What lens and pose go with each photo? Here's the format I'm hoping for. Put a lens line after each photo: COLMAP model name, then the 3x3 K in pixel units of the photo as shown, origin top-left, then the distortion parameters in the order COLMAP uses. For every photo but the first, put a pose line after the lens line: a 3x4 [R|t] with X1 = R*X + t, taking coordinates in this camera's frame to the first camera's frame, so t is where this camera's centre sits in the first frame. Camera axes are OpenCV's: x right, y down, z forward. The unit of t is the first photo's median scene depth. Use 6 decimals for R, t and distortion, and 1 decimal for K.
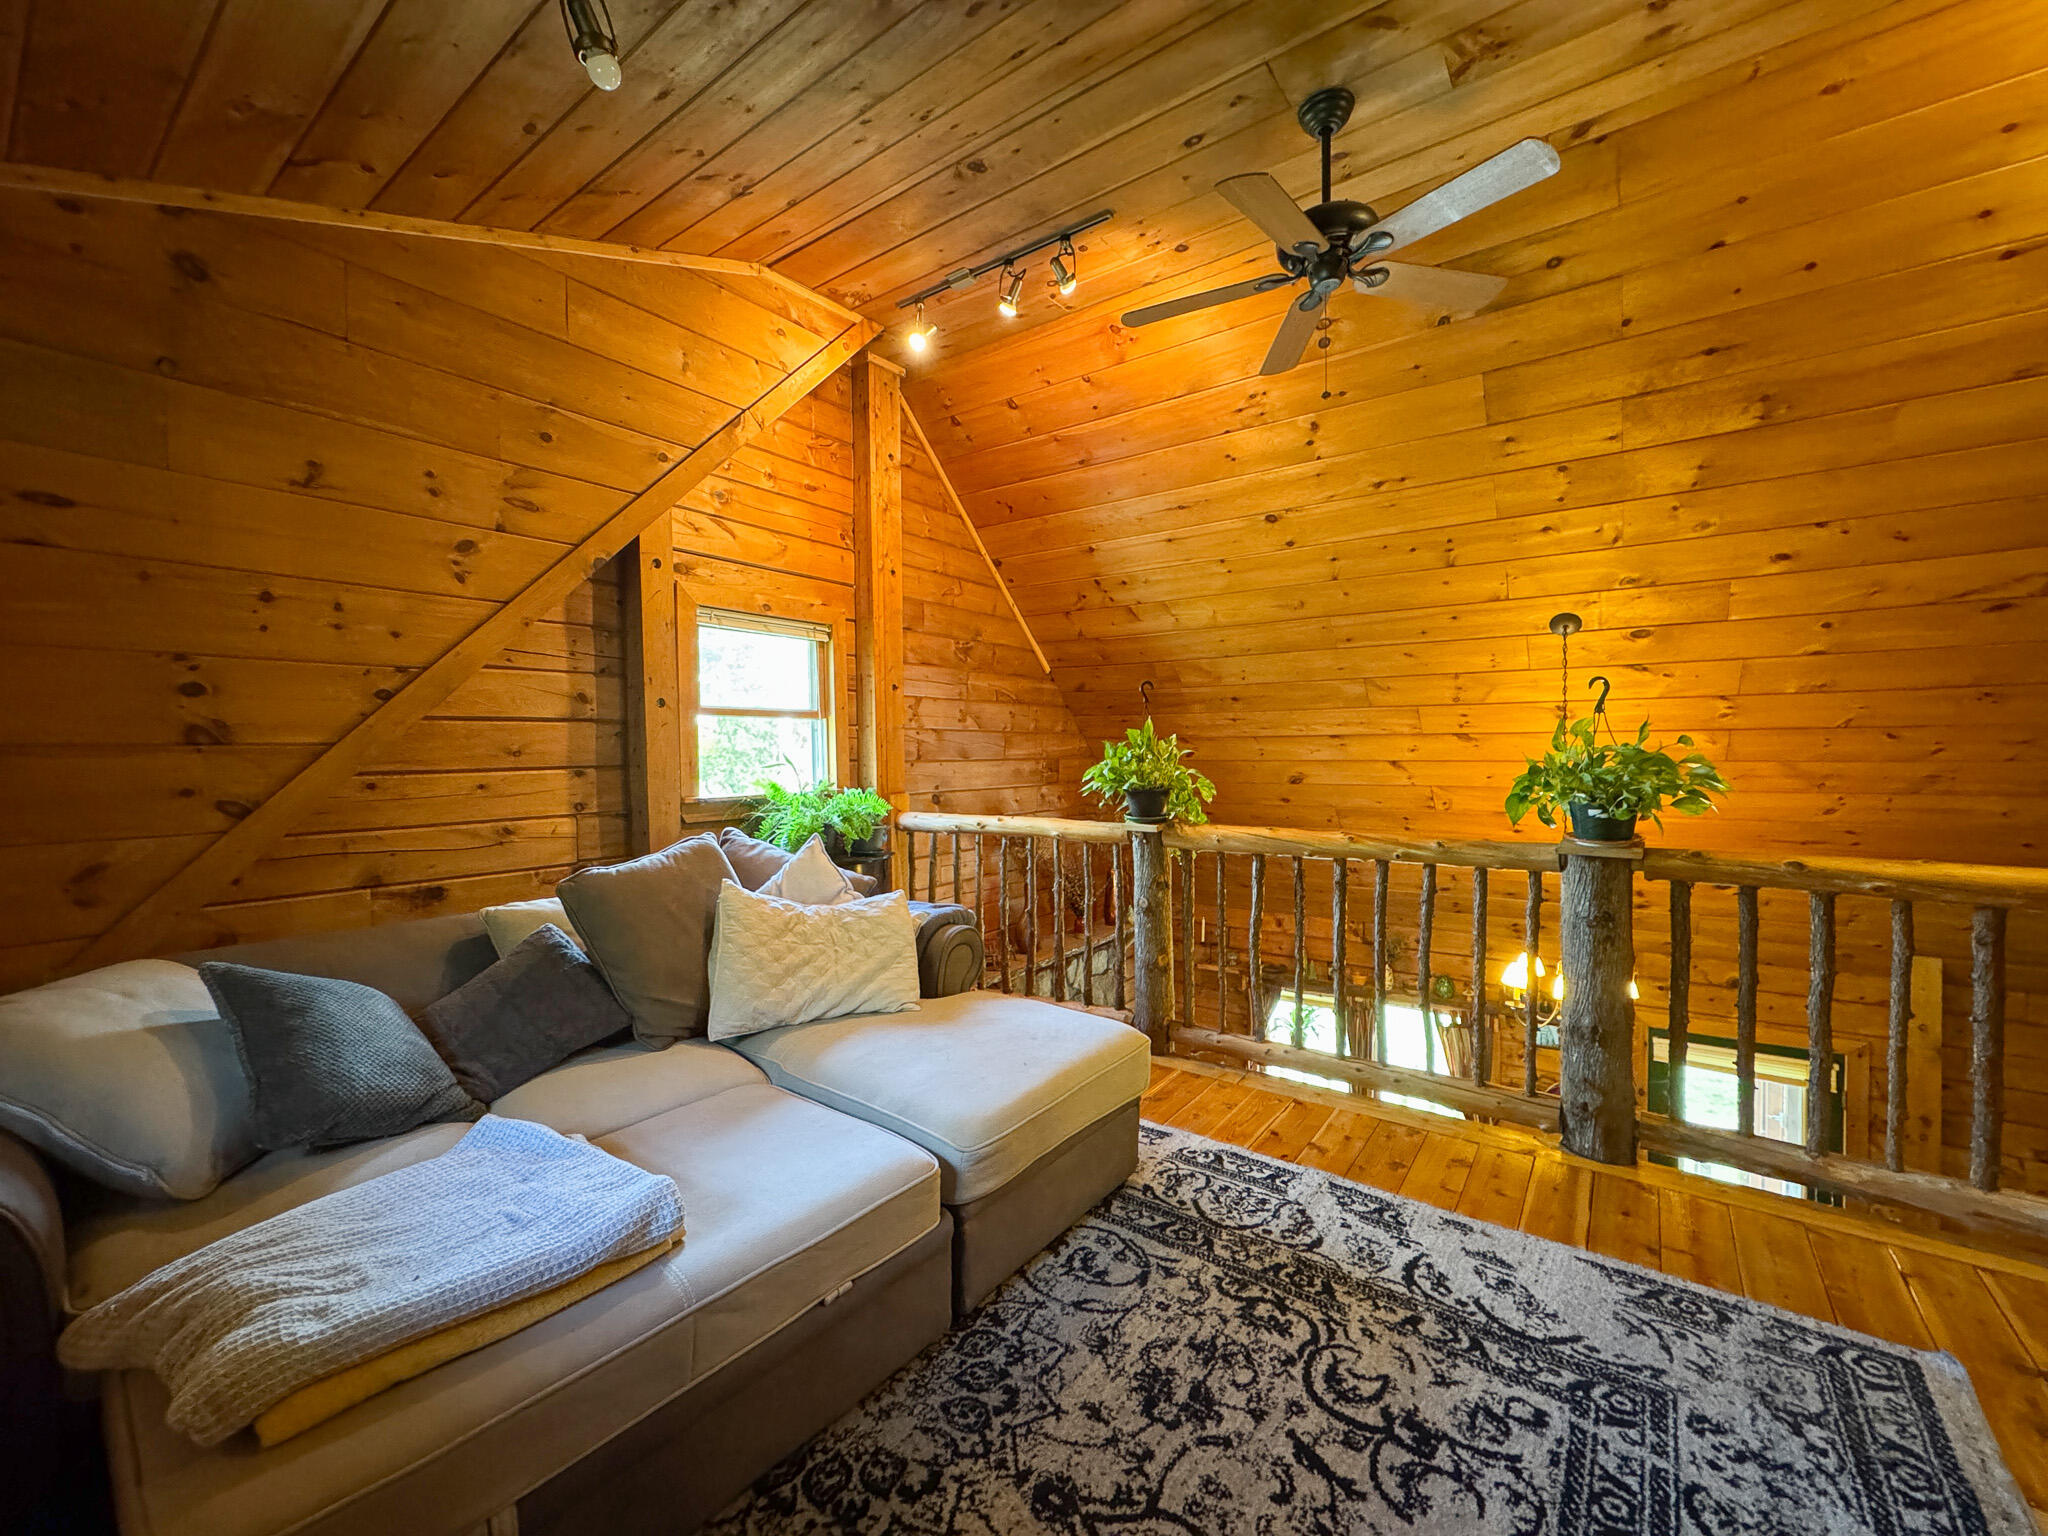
lens RADIAL K [[817.6, 0, 1018.1], [0, 817.6, 765.9], [0, 0, 1]] dist [-0.001043, -0.000266]
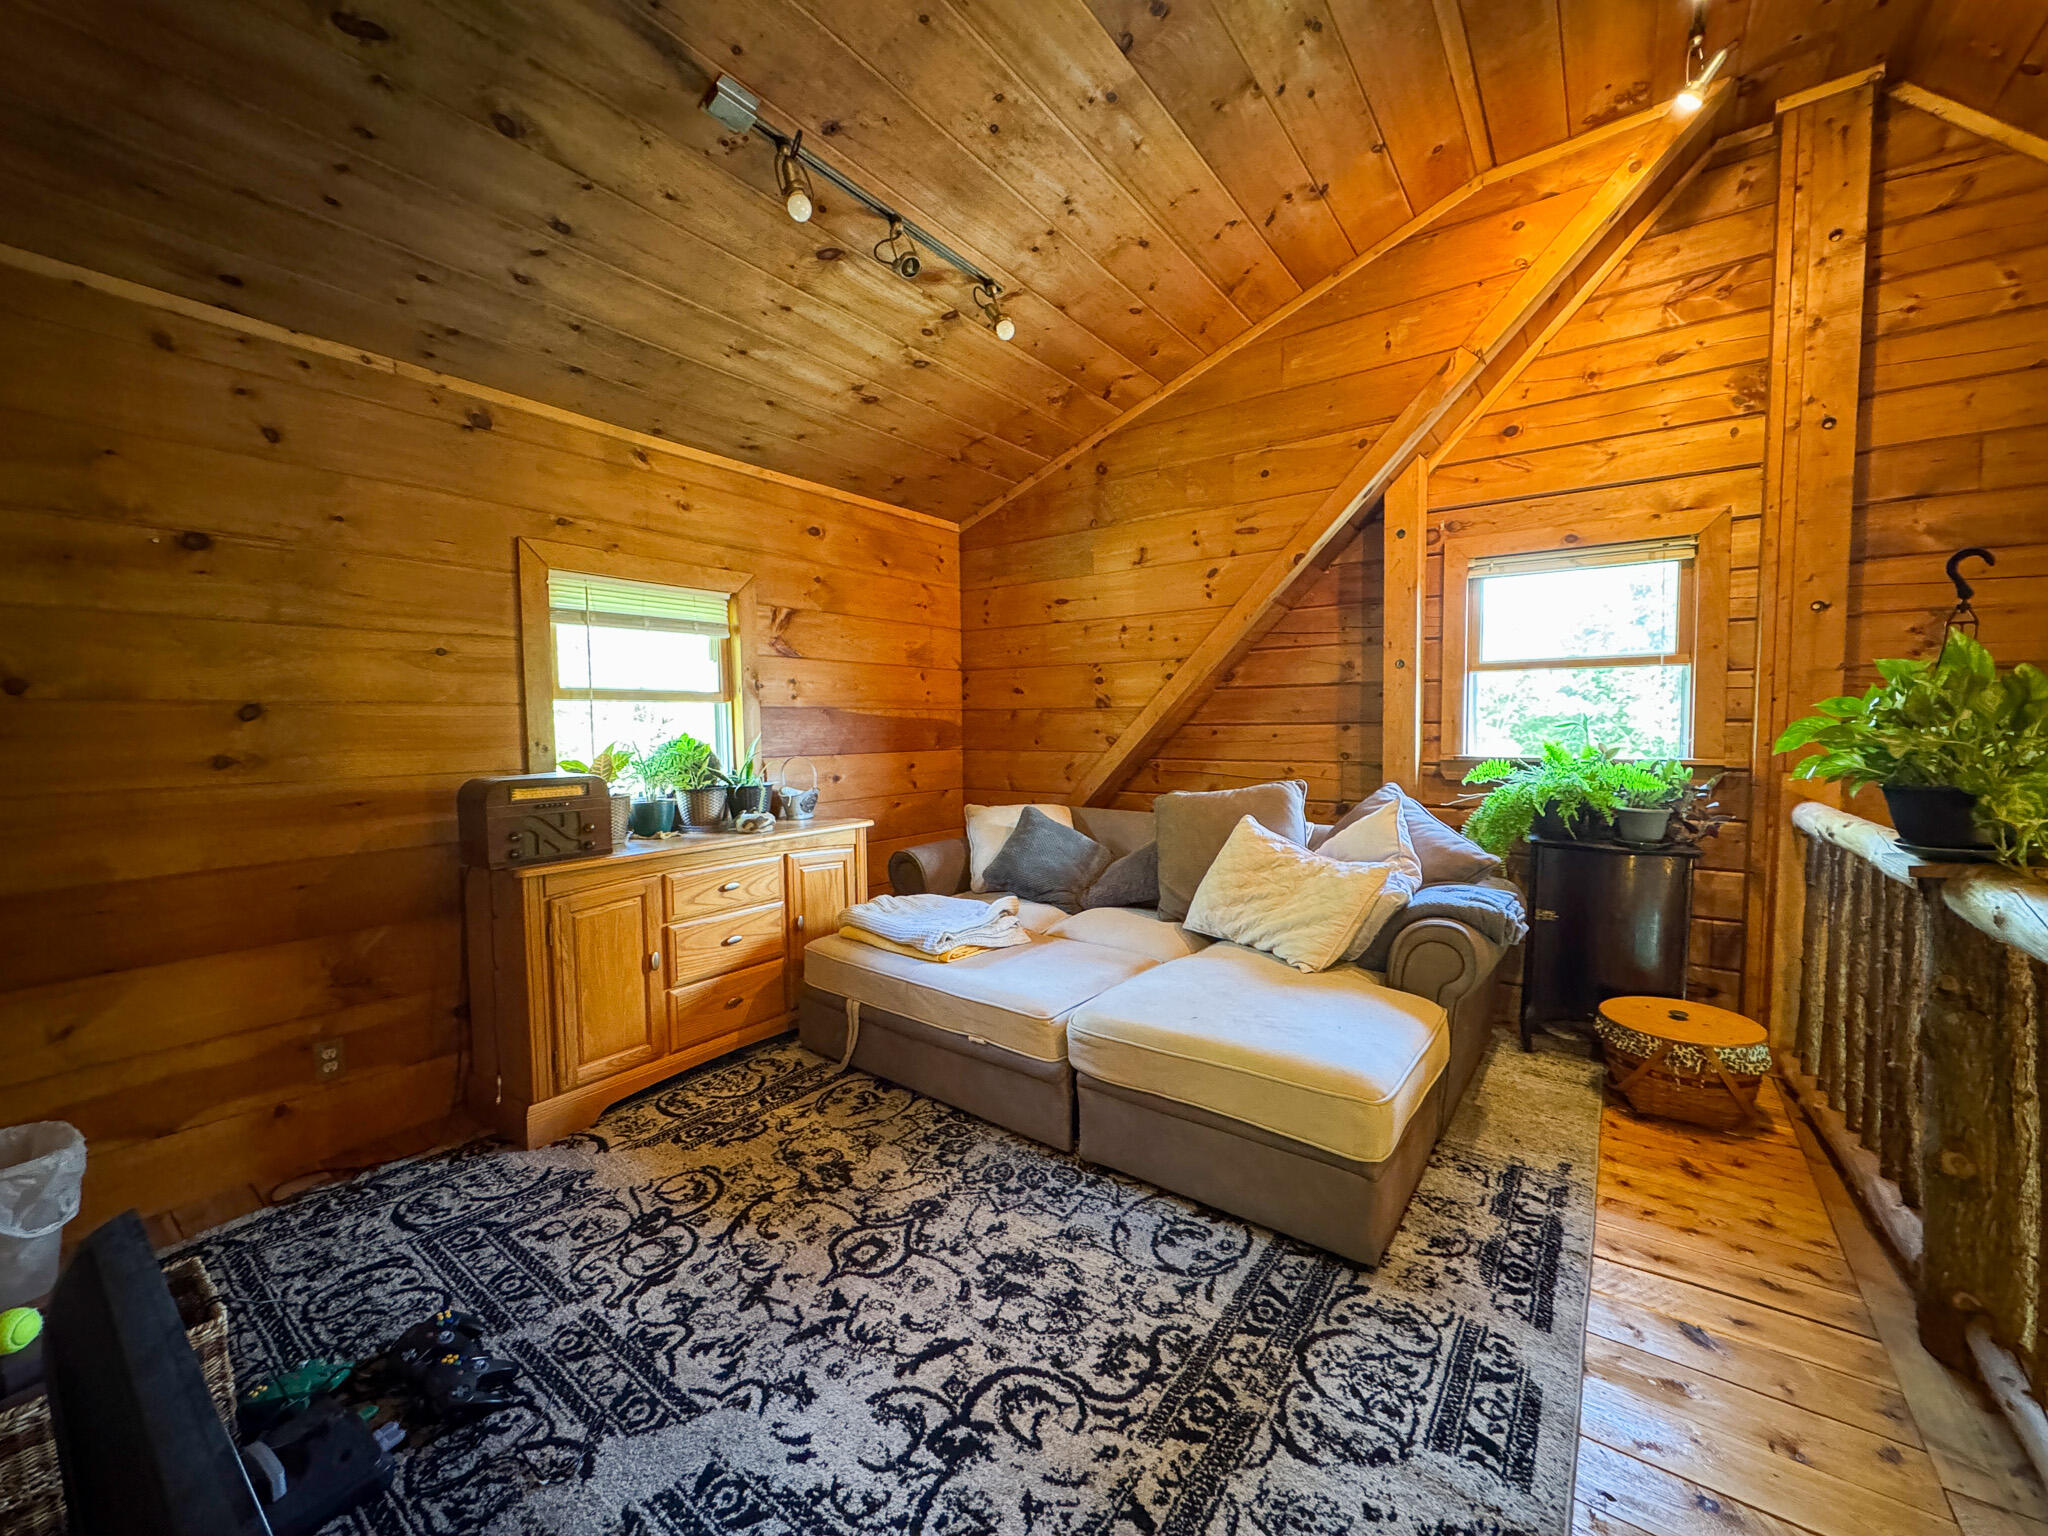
lens RADIAL K [[817.6, 0, 1026.0], [0, 817.6, 767.8], [0, 0, 1]] dist [-0.001043, -0.000266]
pose [[0.006827, 0.067336, -0.997707, 1.259637], [-0.012762, 0.997655, 0.067246, -0.014283], [0.999895, 0.012274, 0.007670, 0.978859]]
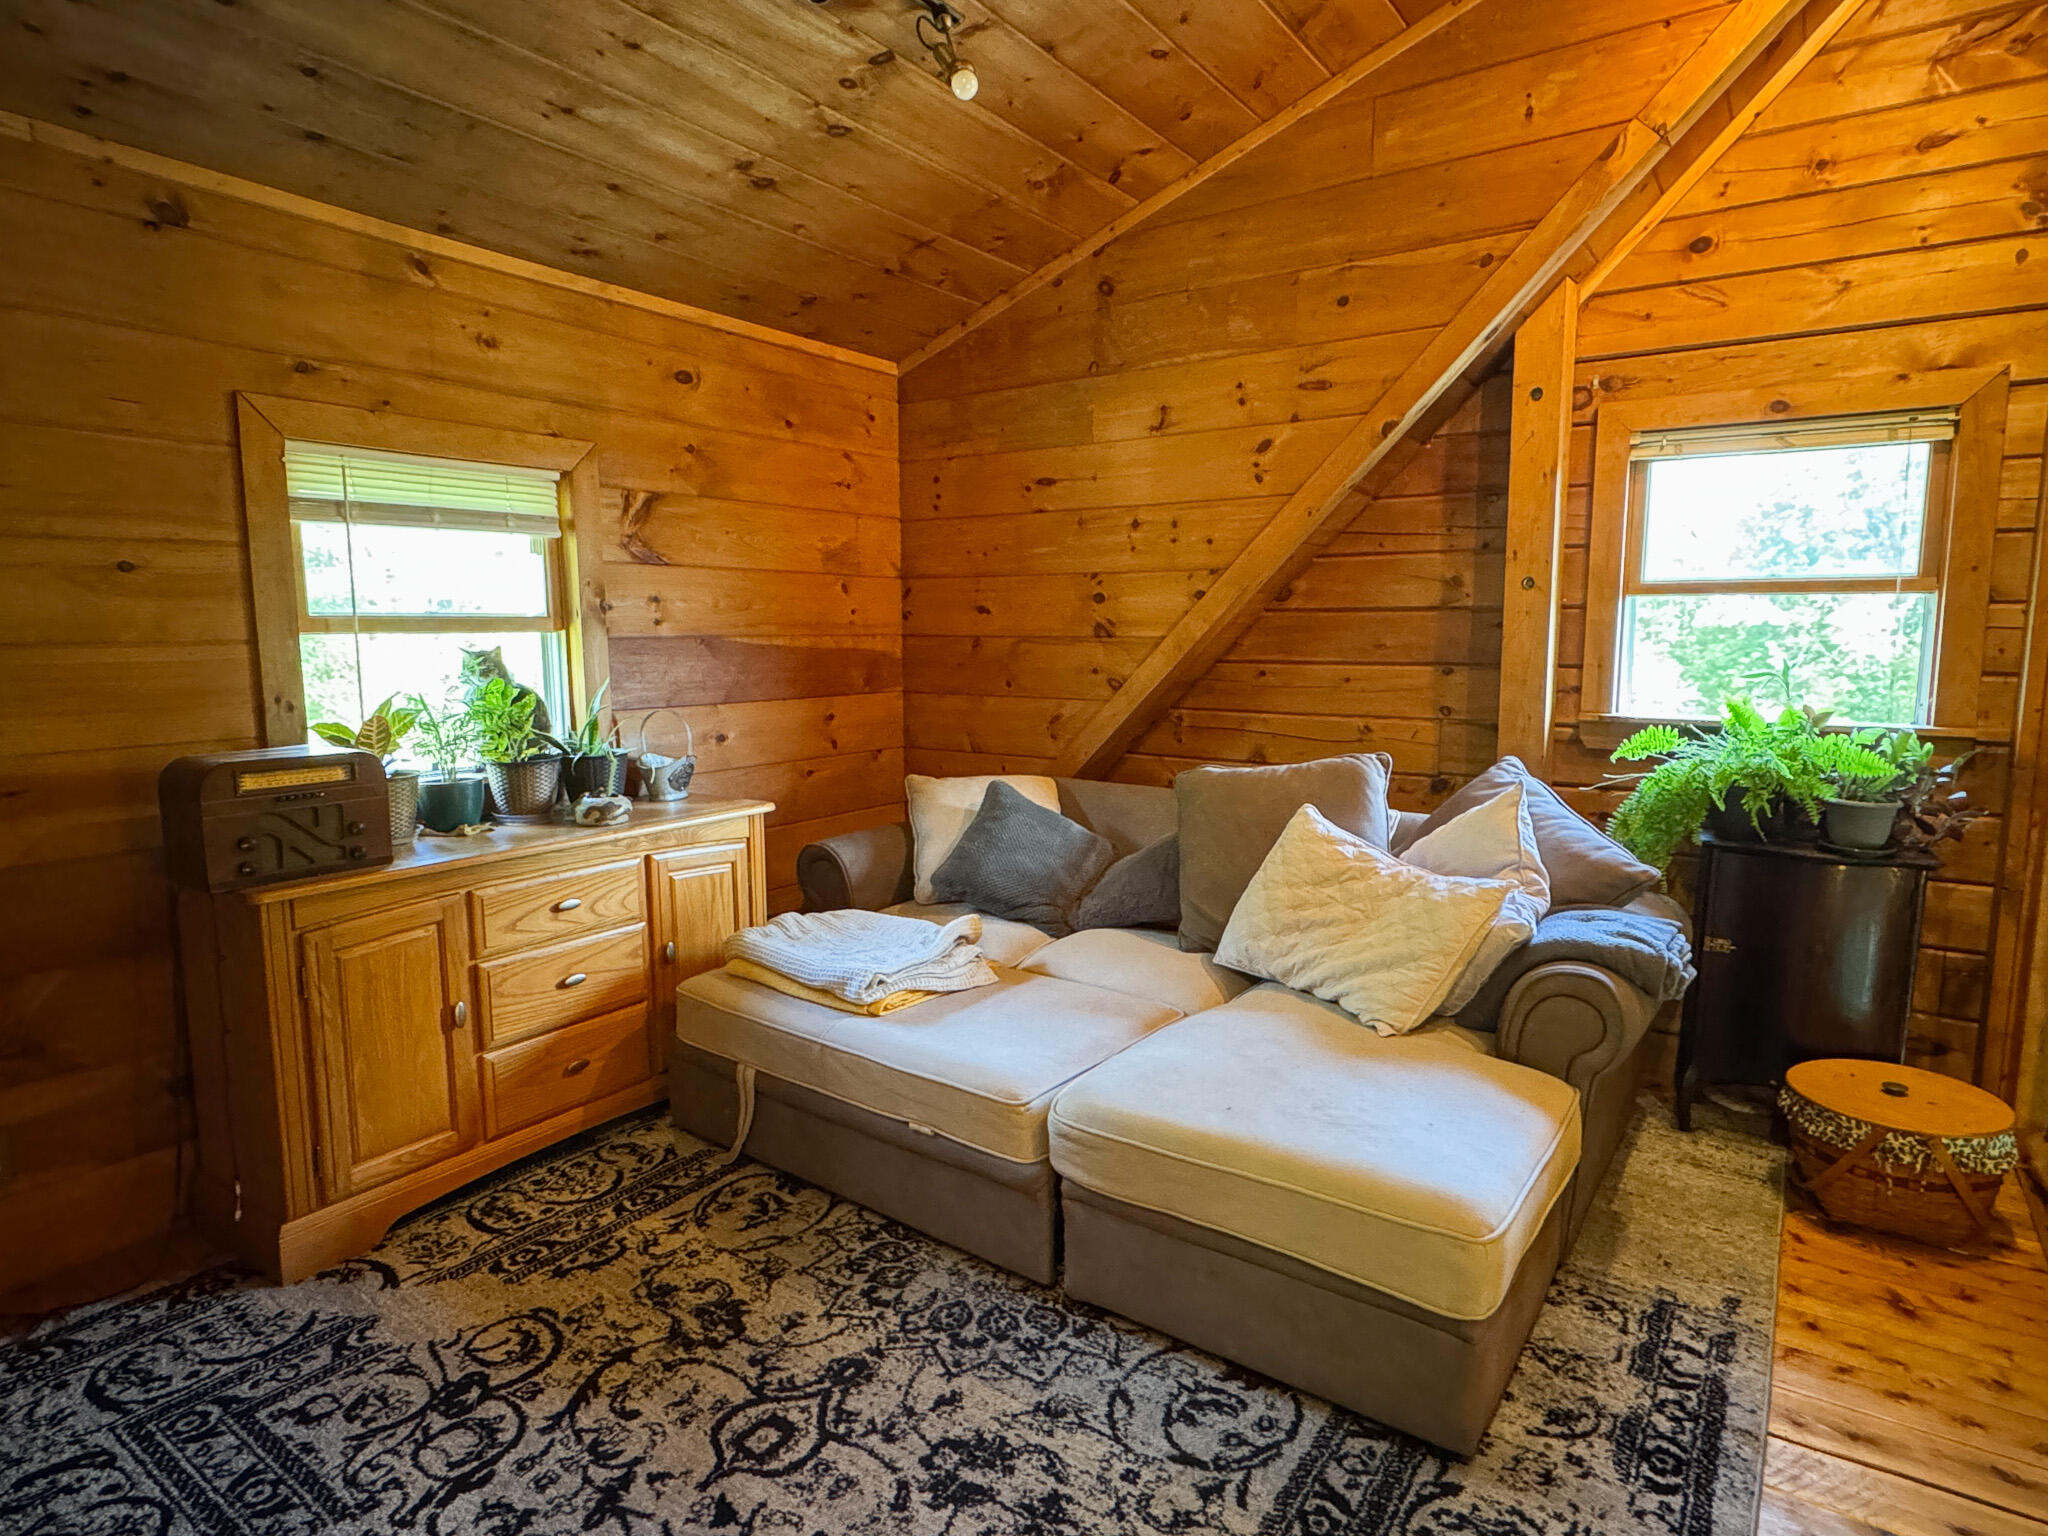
lens RADIAL K [[1143.6, 0, 1022.2], [0, 1143.6, 768.6], [0, 0, 1]] dist [-0.001119, -0.000217]
pose [[0.029328, 0.136148, -0.990254, 1.207744], [-0.020464, 0.990555, 0.135583, -0.081575], [0.999360, 0.016288, 0.031837, 0.982706]]
